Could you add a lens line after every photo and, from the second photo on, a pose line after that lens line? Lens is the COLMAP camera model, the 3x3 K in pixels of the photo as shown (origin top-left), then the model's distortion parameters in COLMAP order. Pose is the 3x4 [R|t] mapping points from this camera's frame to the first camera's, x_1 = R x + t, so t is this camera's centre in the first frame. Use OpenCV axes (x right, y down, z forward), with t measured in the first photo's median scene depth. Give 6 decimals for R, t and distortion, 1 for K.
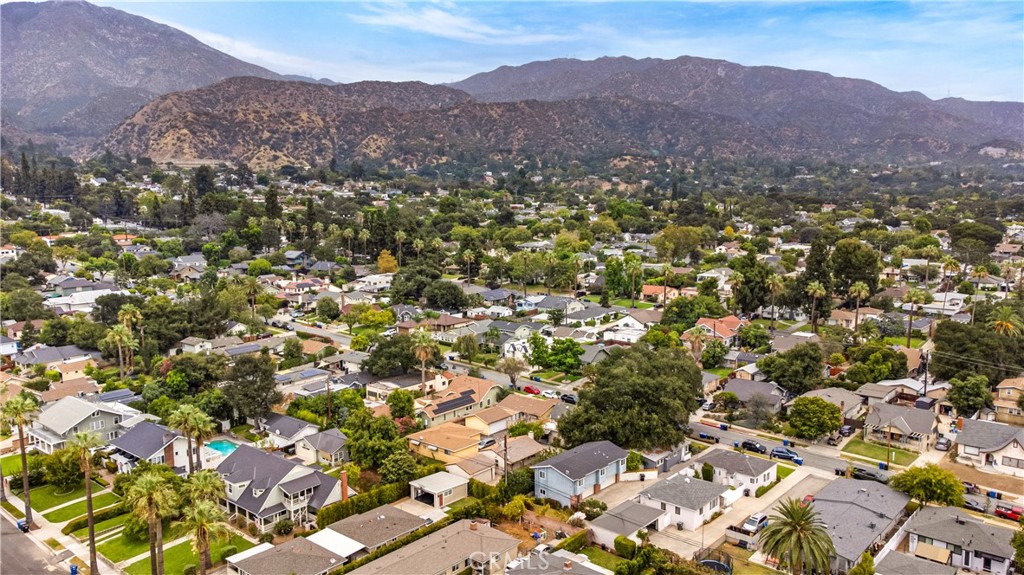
lens RADIAL K [[821.6, 0, 512.0], [0, 821.6, 287.5], [0, 0, 1]] dist [-0.000567, 0.094692]
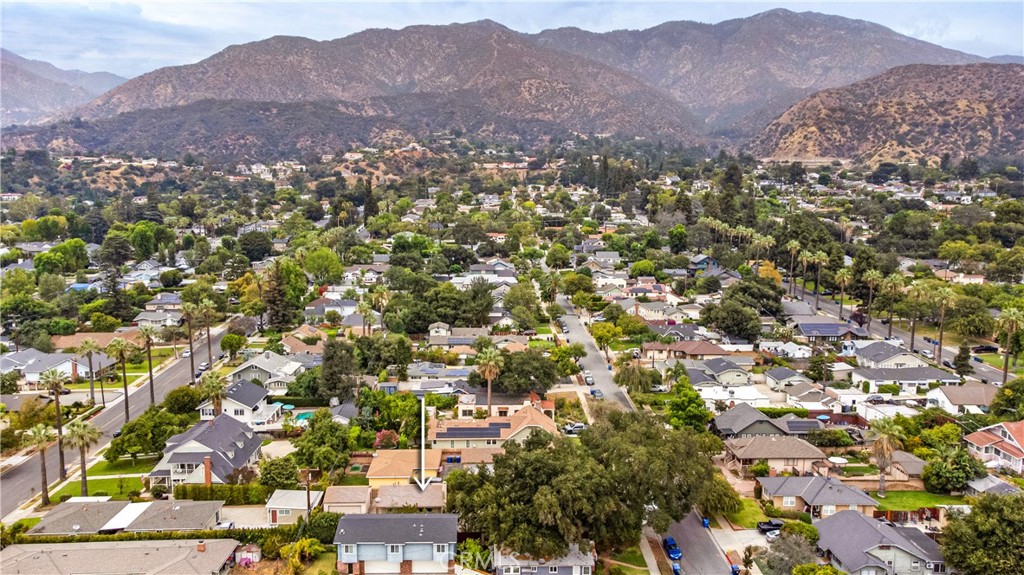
lens RADIAL K [[821.6, 0, 512.0], [0, 821.6, 287.5], [0, 0, 1]] dist [-0.000567, 0.094692]
pose [[0.644580, 0.110106, -0.756567, 0.126923], [-0.108852, 0.992711, 0.051733, -0.013337], [0.756748, 0.049008, 0.651867, 0.094549]]
